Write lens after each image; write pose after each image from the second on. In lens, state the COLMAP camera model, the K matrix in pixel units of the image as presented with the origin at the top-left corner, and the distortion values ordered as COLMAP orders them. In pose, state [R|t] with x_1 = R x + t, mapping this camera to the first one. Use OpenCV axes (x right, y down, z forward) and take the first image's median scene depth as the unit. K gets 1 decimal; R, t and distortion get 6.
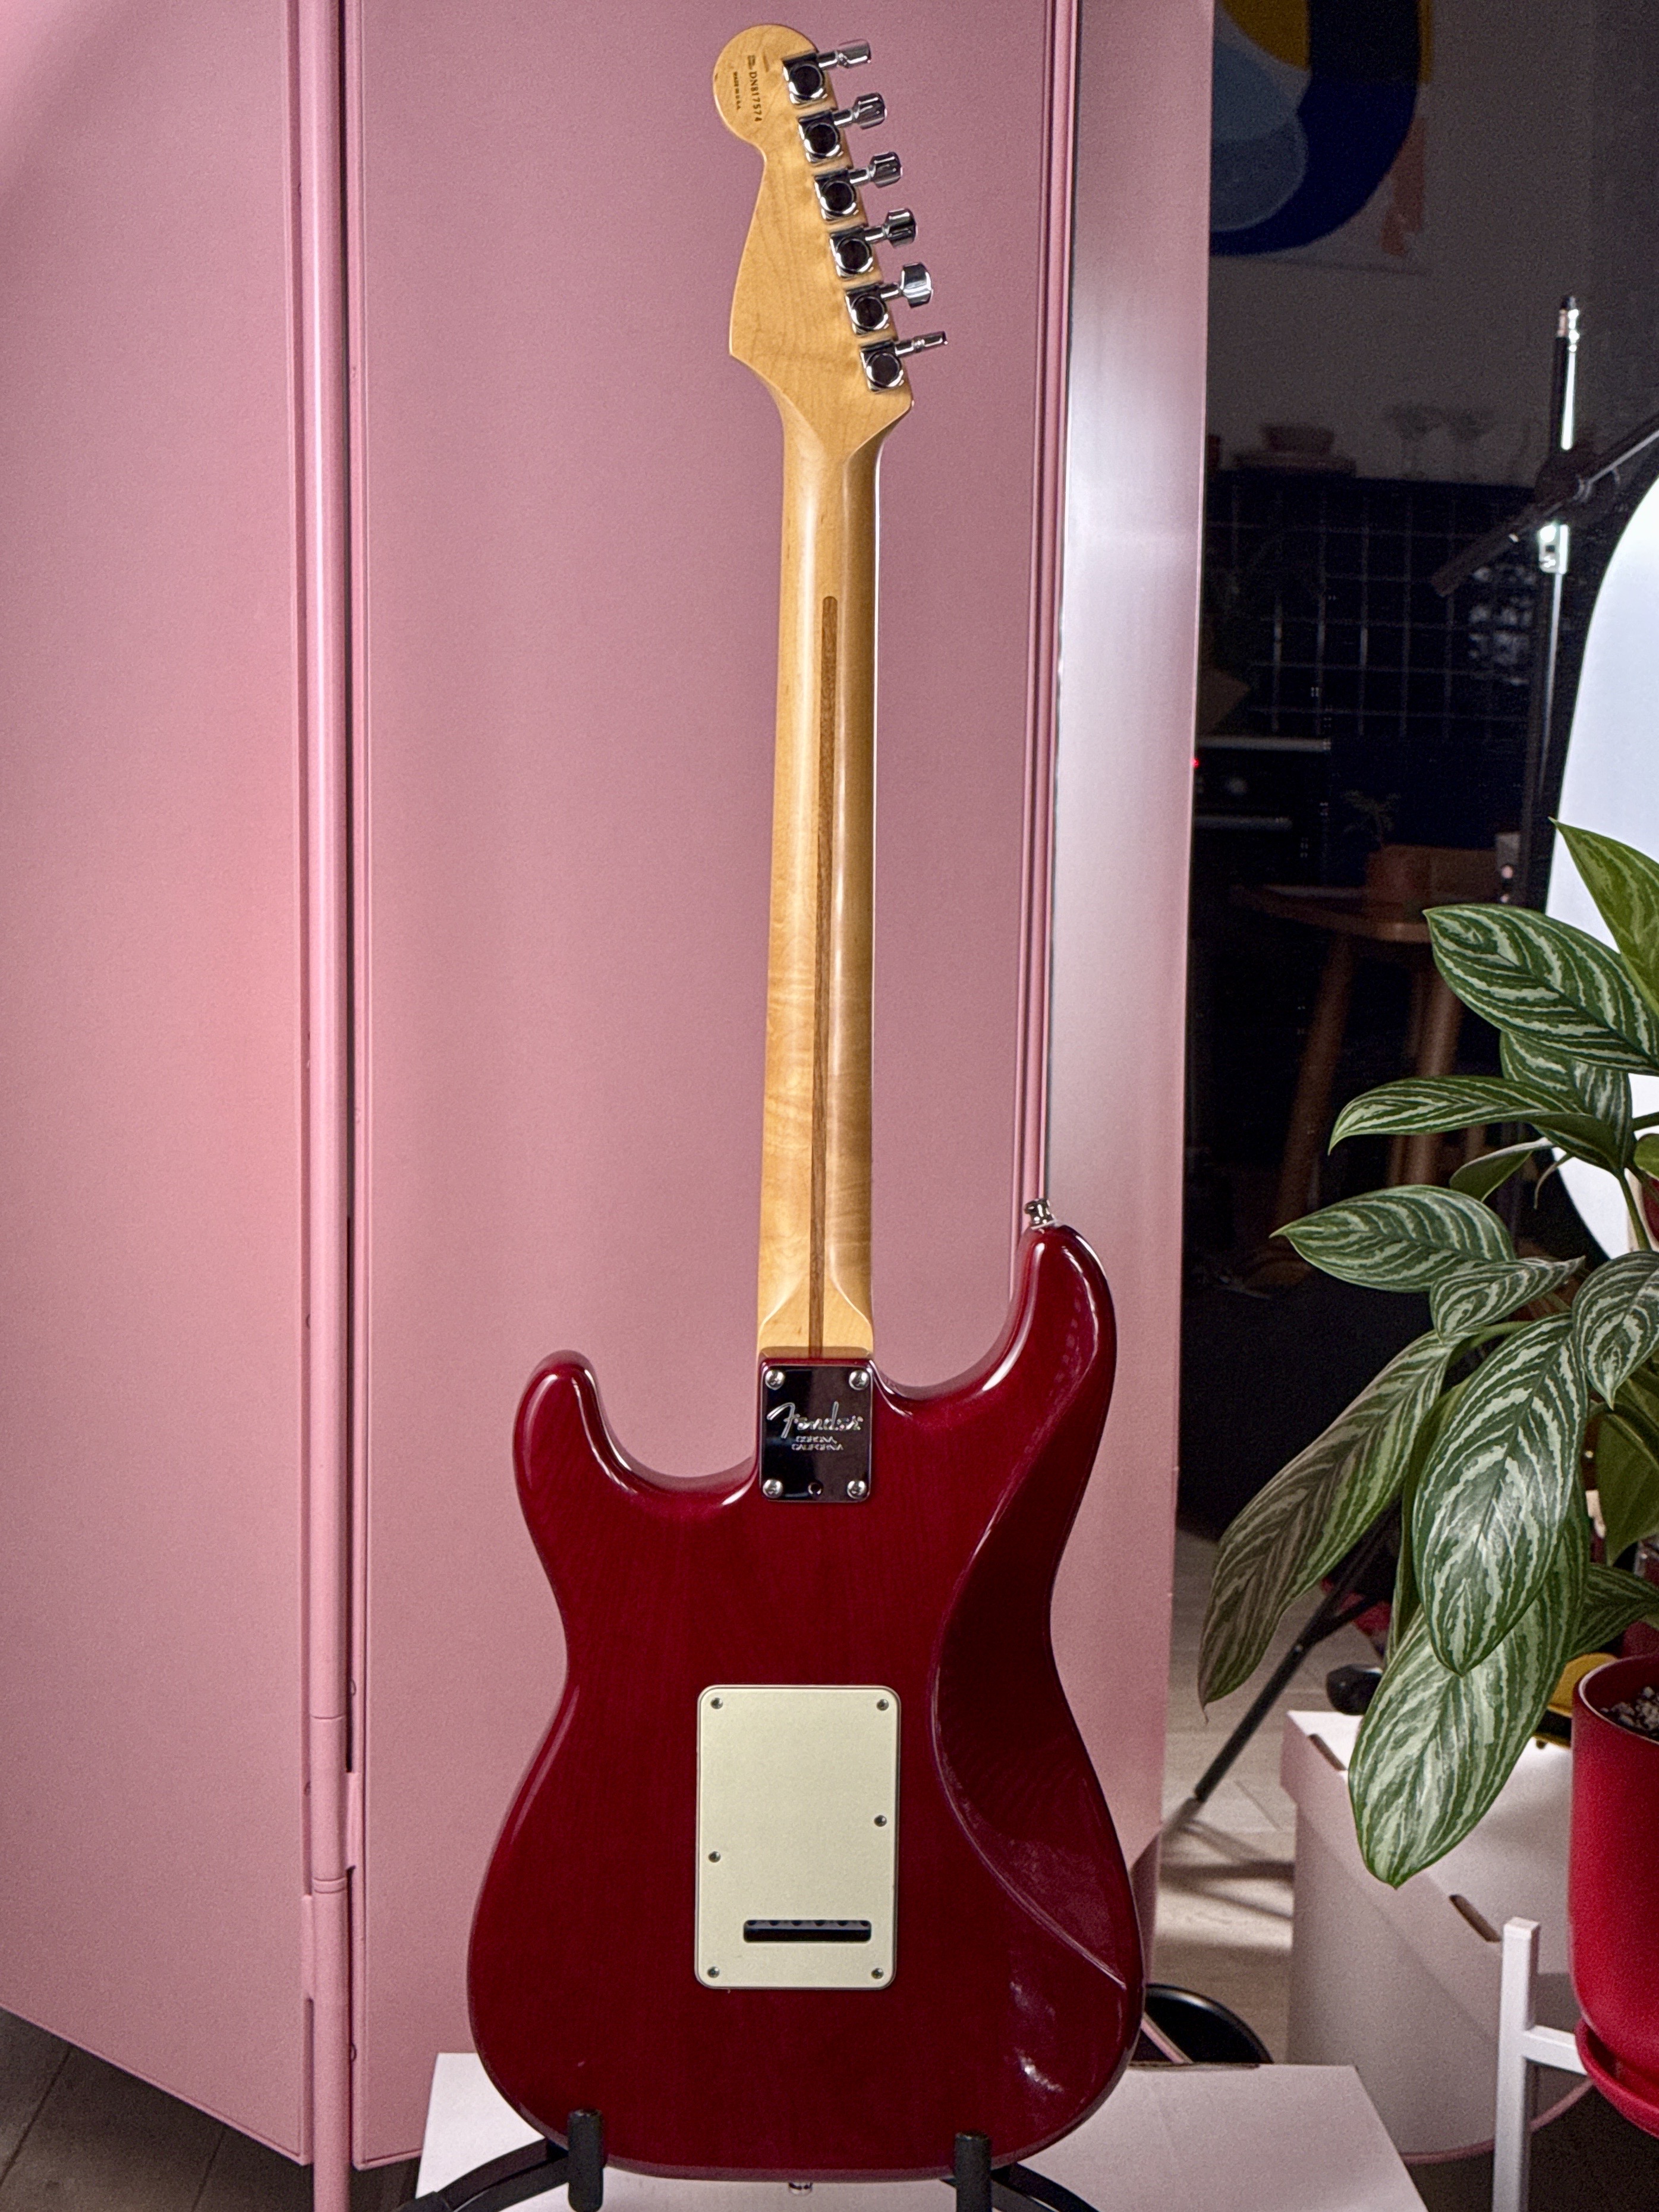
lens RADIAL K [[3560.0, 0, 829.5], [0, 3560.0, 1106.0], [0, 0, 1]] dist [0.189362, 0.217950]
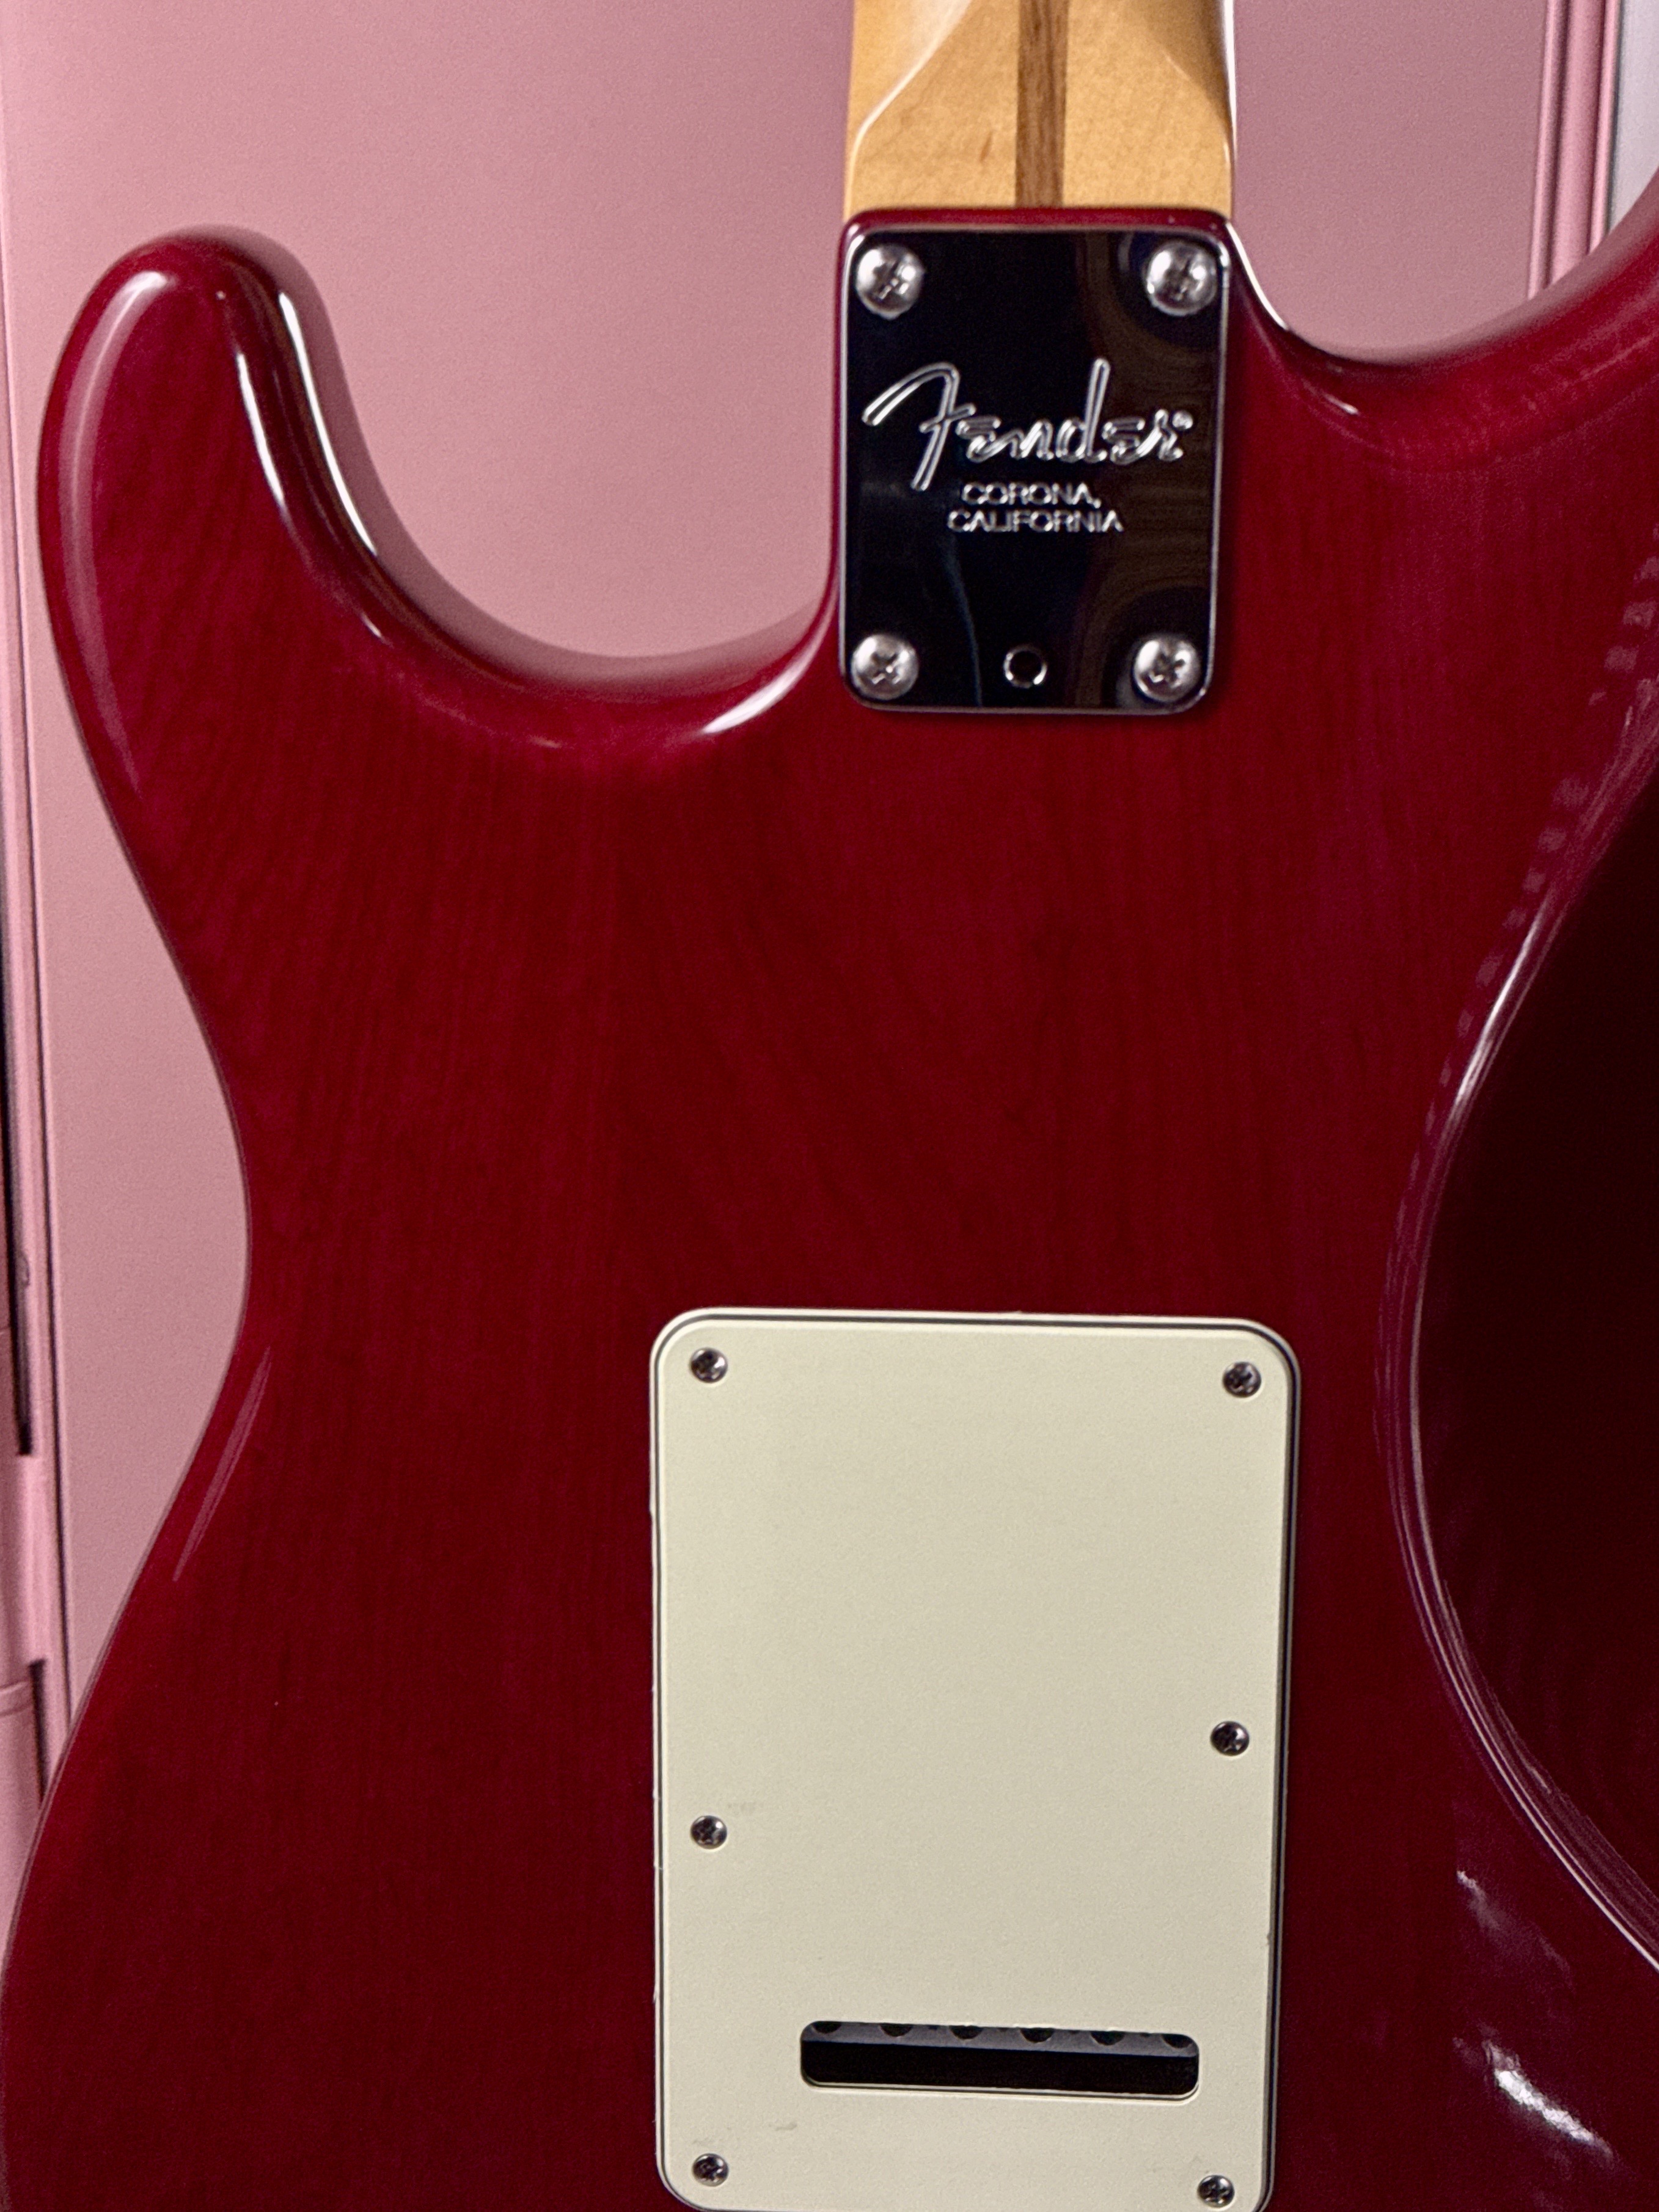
lens RADIAL K [[3532.1, 0, 829.4], [0, 3532.1, 1037.3], [0, 0, 1]] dist [0.144620, 0.037606]
pose [[0.996464, 0.010928, -0.083301, 0.004392], [-0.002613, 0.995055, 0.099287, 0.106276], [0.083974, -0.098719, 0.991566, 0.688710]]
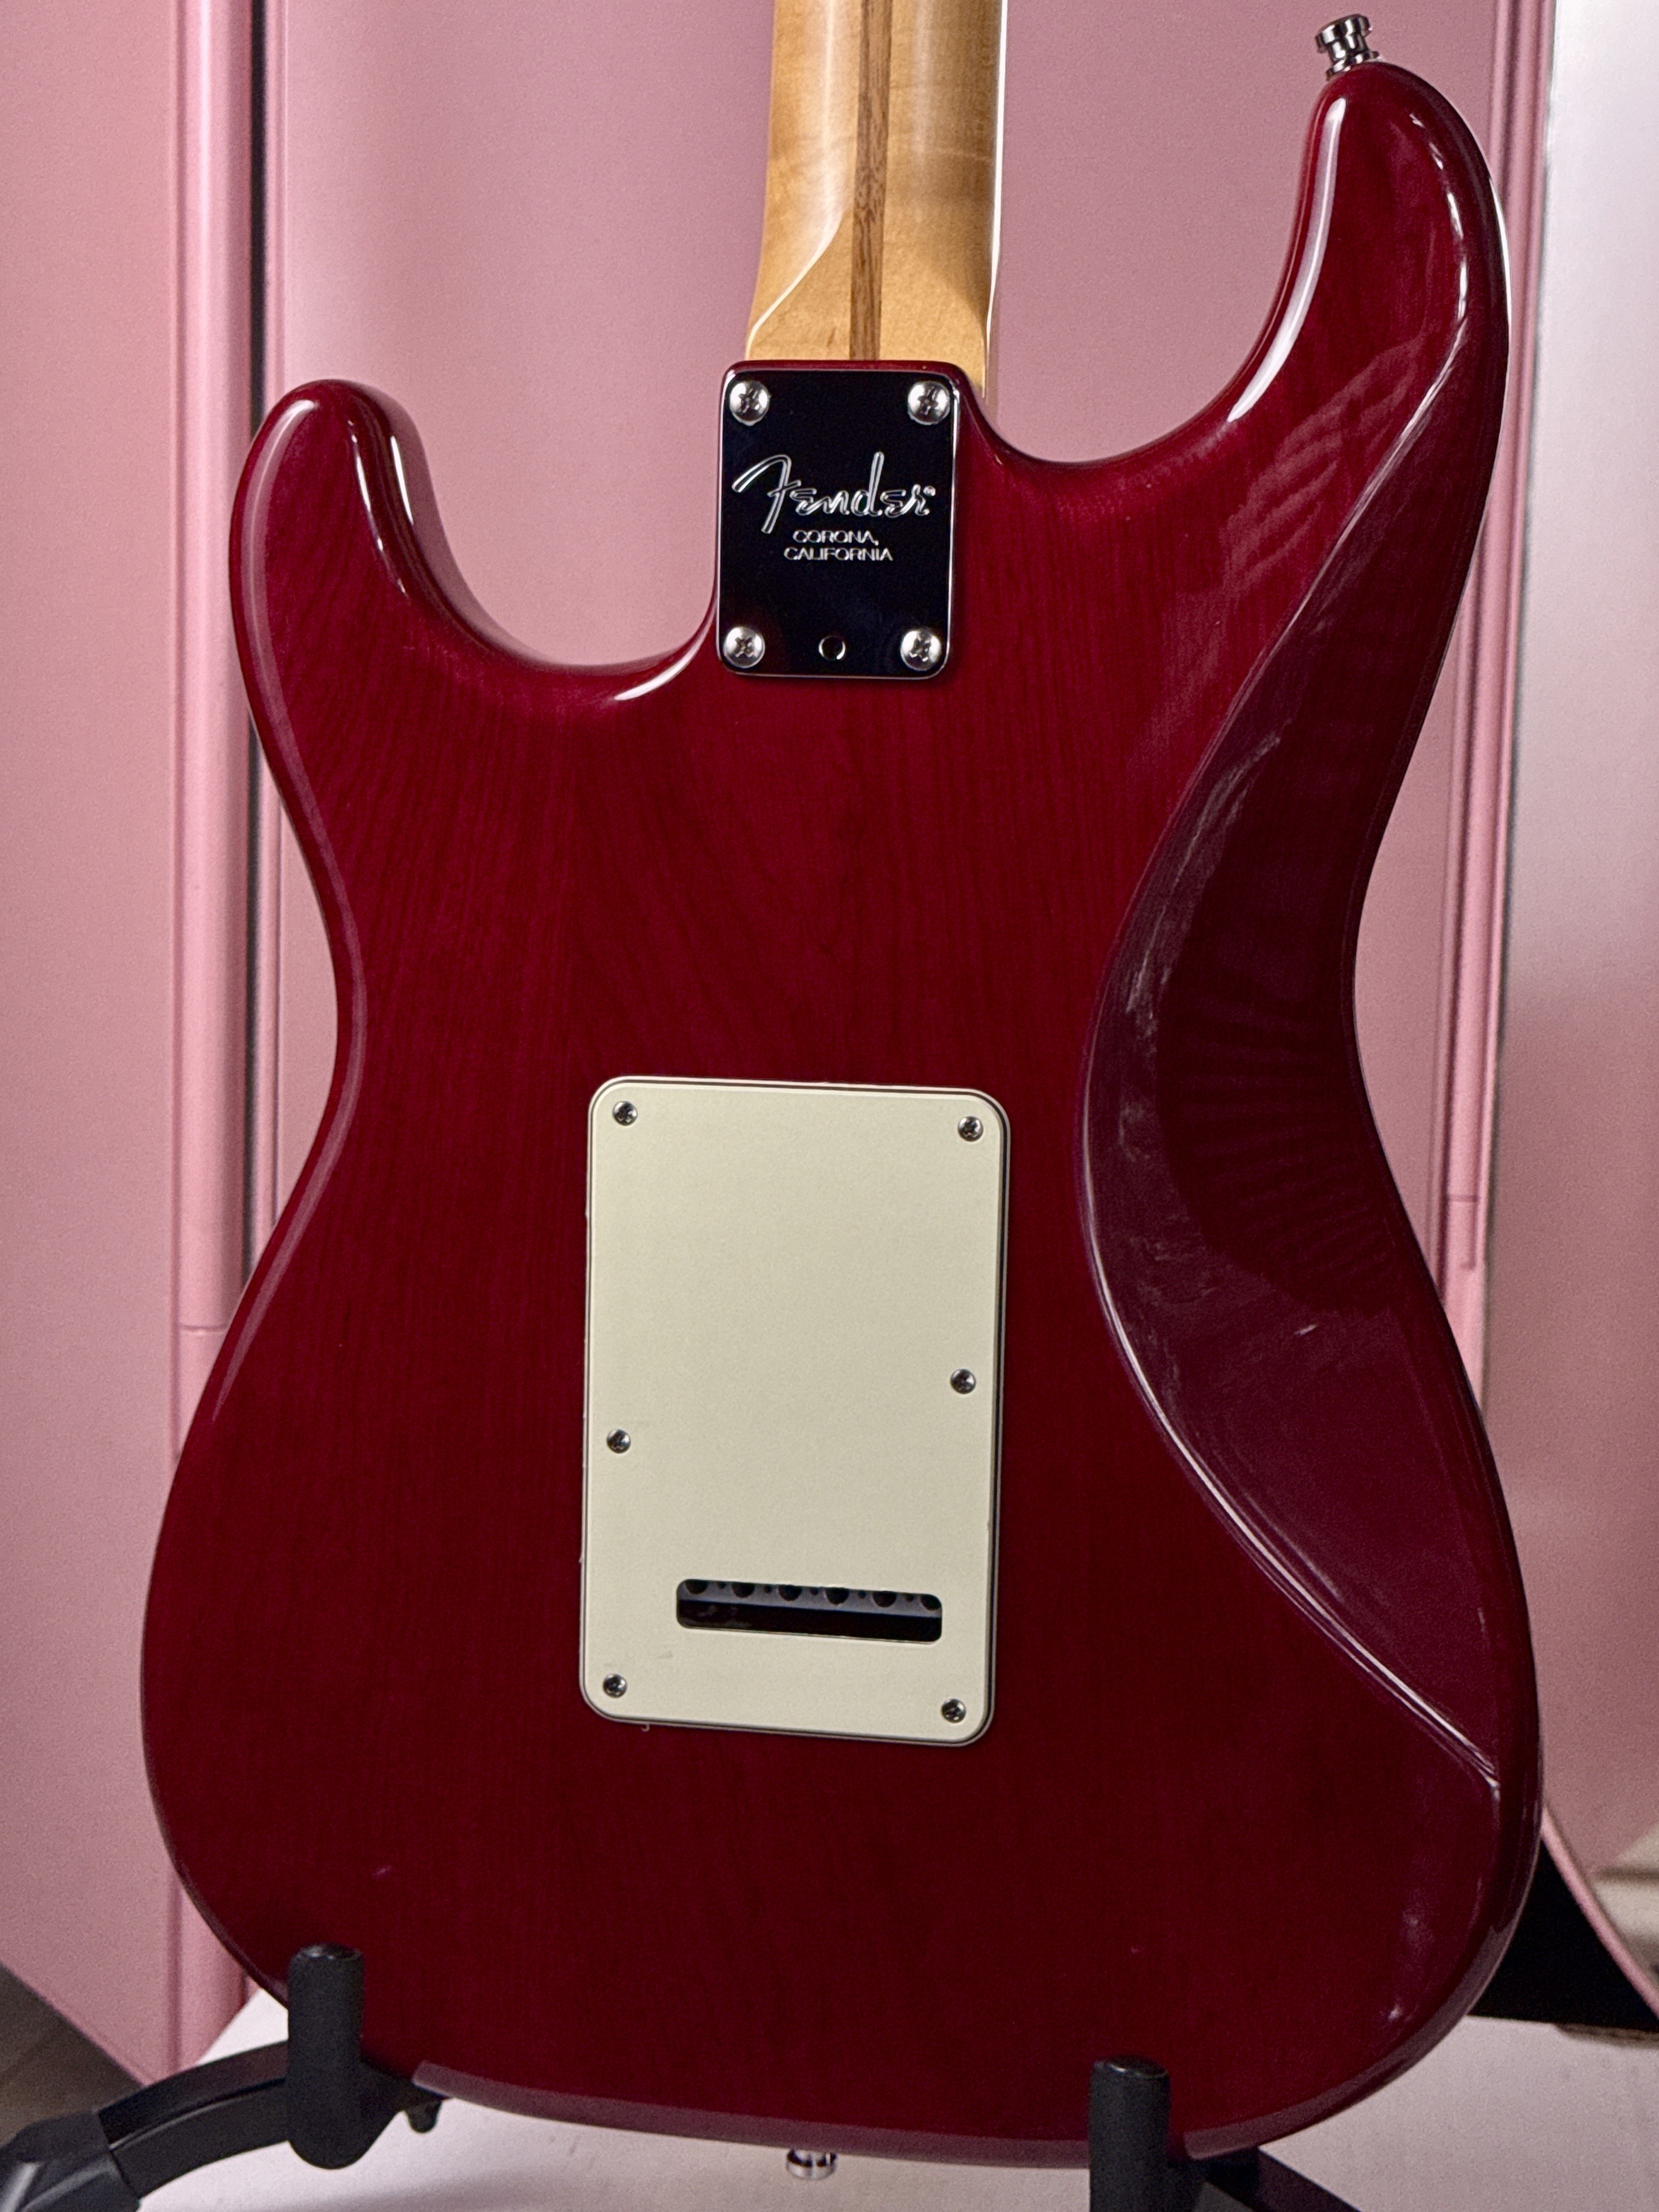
lens RADIAL K [[3560.3, 0, 829.5], [0, 3560.3, 1106.0], [0, 0, 1]] dist [0.189362, 0.217950]
pose [[0.982237, 0.030159, -0.185203, 0.081815], [-0.038350, 0.998431, -0.040802, 0.181792], [0.183682, 0.047180, 0.981853, 0.533197]]
